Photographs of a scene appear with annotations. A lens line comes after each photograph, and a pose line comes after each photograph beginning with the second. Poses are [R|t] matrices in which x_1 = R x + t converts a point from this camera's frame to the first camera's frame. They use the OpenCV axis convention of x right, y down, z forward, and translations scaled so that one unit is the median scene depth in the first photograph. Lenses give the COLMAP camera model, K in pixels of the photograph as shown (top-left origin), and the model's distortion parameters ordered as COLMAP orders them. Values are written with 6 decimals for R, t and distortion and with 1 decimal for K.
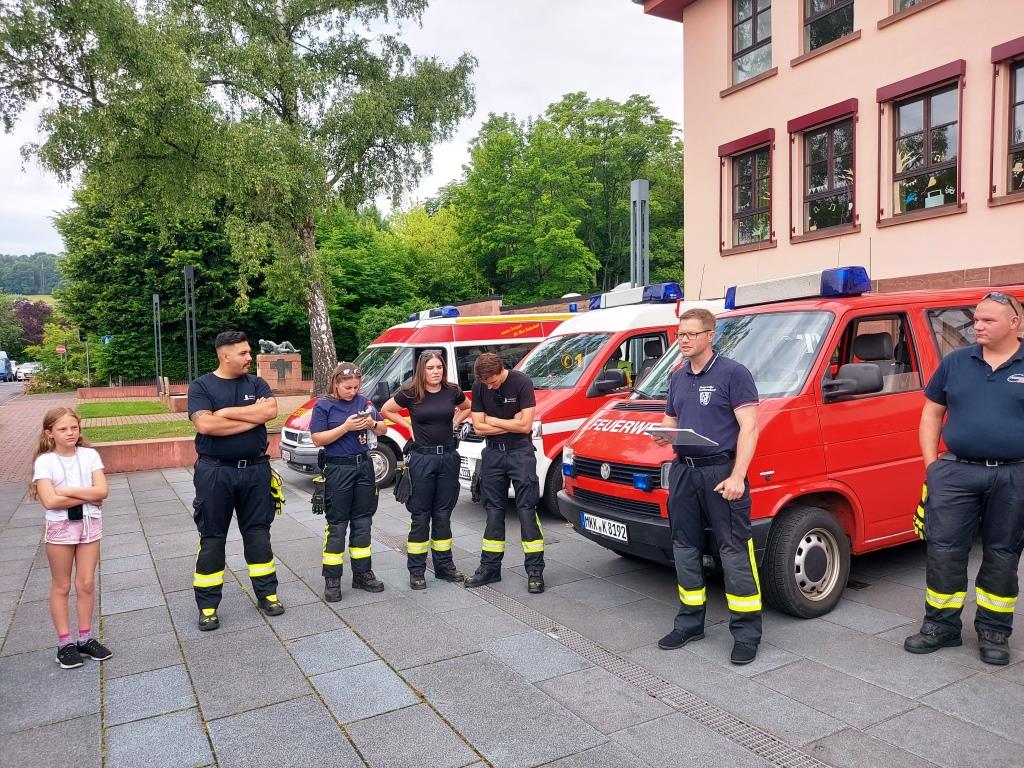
lens RADIAL K [[749.8, 0, 510.5], [0, 749.8, 385.4], [0, 0, 1]] dist [0.039347, -0.023018]
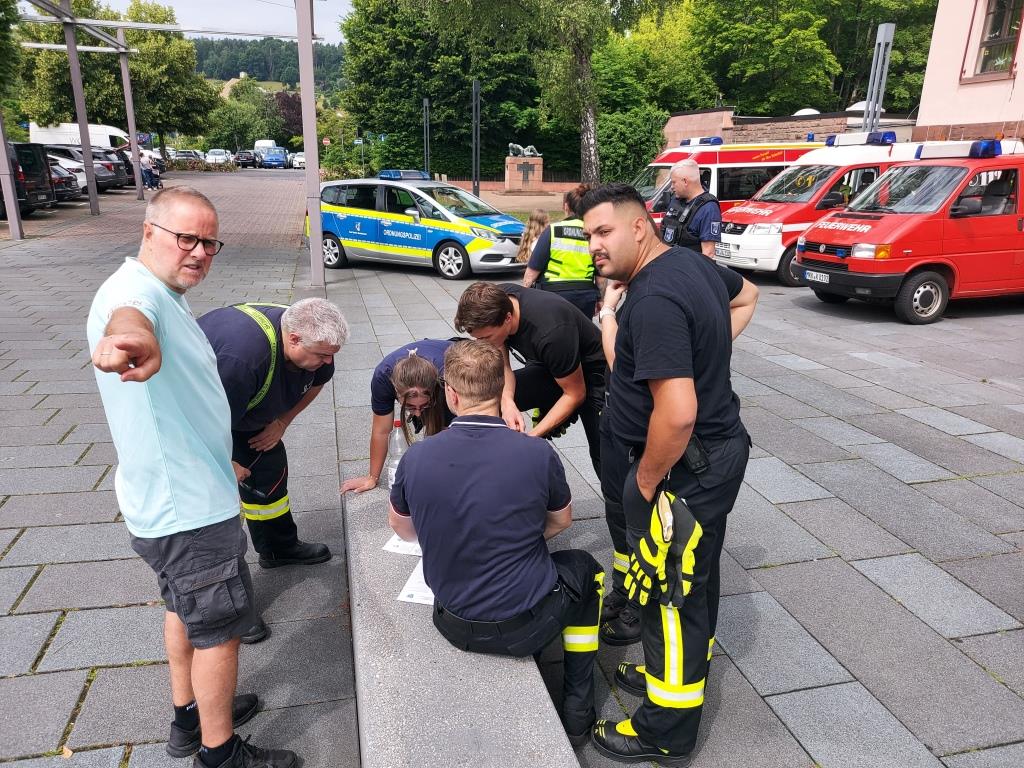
lens RADIAL K [[749.8, 0, 512.9], [0, 749.8, 392.7], [0, 0, 1]] dist [0.039347, -0.023018]
pose [[0.966476, 0.114889, -0.229619, -0.022339], [-0.051075, 0.962457, 0.266585, -0.000896], [0.251626, -0.245920, 0.936060, -0.160913]]
